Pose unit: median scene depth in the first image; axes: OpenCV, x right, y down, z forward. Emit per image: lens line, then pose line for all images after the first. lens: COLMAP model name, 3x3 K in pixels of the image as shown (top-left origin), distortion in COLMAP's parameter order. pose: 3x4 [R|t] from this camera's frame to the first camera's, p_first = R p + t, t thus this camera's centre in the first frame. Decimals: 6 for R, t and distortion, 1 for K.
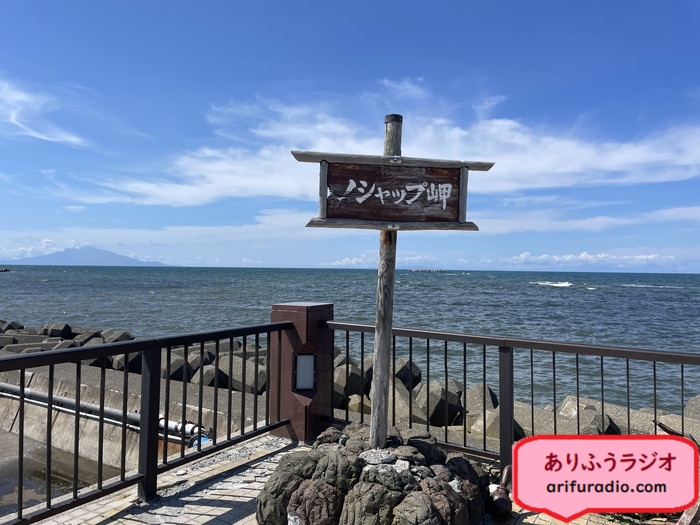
lens RADIAL K [[533.3, 0, 350.6], [0, 533.3, 252.5], [0, 0, 1]] dist [0.098047, -0.113314]
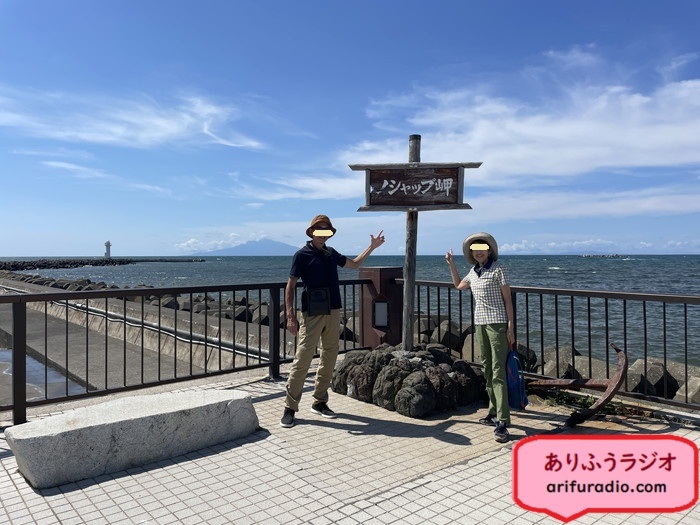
lens RADIAL K [[533.3, 0, 350.6], [0, 533.3, 252.5], [0, 0, 1]] dist [0.098047, -0.113314]
pose [[0.955444, -0.017905, -0.294629, 0.354250], [0.024562, 0.999519, 0.018912, 0.042489], [0.294149, -0.025306, 0.955424, -0.514488]]
